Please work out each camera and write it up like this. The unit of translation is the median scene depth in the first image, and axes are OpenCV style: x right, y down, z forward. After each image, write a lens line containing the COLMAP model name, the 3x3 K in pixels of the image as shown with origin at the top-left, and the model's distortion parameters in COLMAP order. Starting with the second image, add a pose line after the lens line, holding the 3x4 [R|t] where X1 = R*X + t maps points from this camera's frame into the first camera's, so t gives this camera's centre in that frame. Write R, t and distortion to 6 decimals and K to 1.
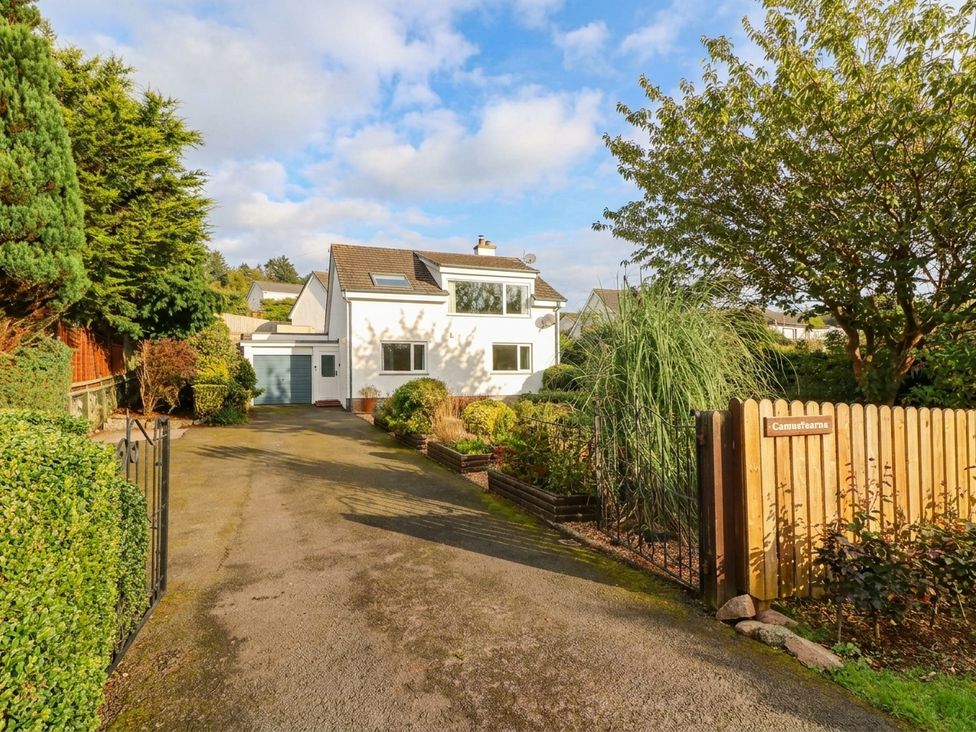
lens RADIAL K [[505.9, 0, 489.7], [0, 505.9, 360.6], [0, 0, 1]] dist [0.003066, -0.016675]
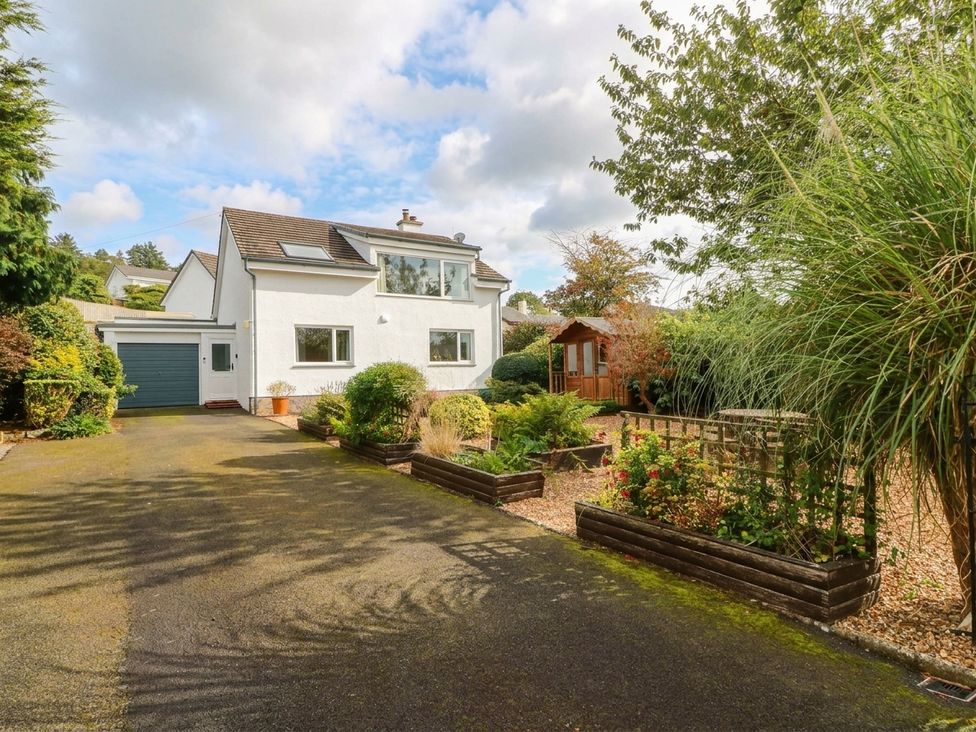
lens RADIAL K [[505.9, 0, 489.7], [0, 505.9, 360.6], [0, 0, 1]] dist [0.003066, -0.016675]
pose [[0.979258, -0.005913, 0.202530, -0.066710], [0.004762, 0.999970, 0.006171, 0.013371], [-0.202561, -0.005079, 0.979257, 0.132268]]
